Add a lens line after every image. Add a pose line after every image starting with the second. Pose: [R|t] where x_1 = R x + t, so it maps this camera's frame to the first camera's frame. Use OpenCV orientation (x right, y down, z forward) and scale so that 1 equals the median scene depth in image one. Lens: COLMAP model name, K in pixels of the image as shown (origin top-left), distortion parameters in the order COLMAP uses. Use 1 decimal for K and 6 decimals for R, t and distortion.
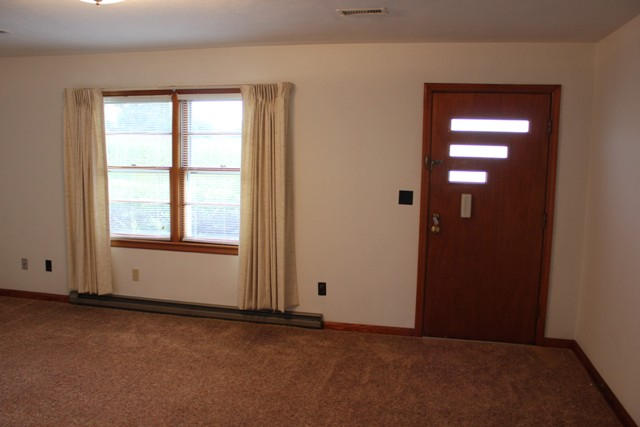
lens RADIAL K [[537.2, 0, 321.0], [0, 537.2, 216.9], [0, 0, 1]] dist [-0.145961, 0.118705]
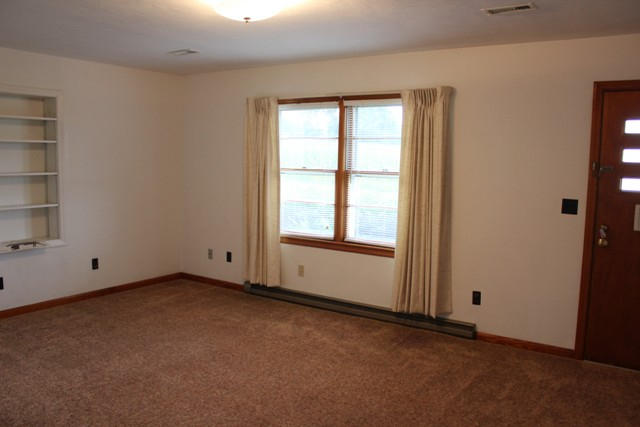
lens RADIAL K [[537.2, 0, 316.2], [0, 537.2, 212.2], [0, 0, 1]] dist [-0.145961, 0.118705]
pose [[0.929519, 0.038490, -0.366760, 0.080328], [-0.046902, 0.998801, -0.014050, 0.006604], [0.365780, 0.030261, 0.930209, 0.000681]]
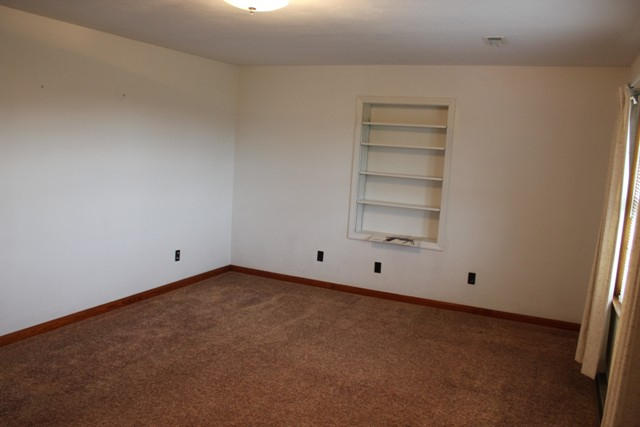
lens RADIAL K [[537.2, 0, 320.4], [0, 537.2, 214.3], [0, 0, 1]] dist [-0.145961, 0.118705]
pose [[-0.216484, 0.093117, -0.971835, 0.351886], [-0.176426, 0.975321, 0.132752, -0.100494], [0.960213, 0.200196, -0.194713, 0.835448]]
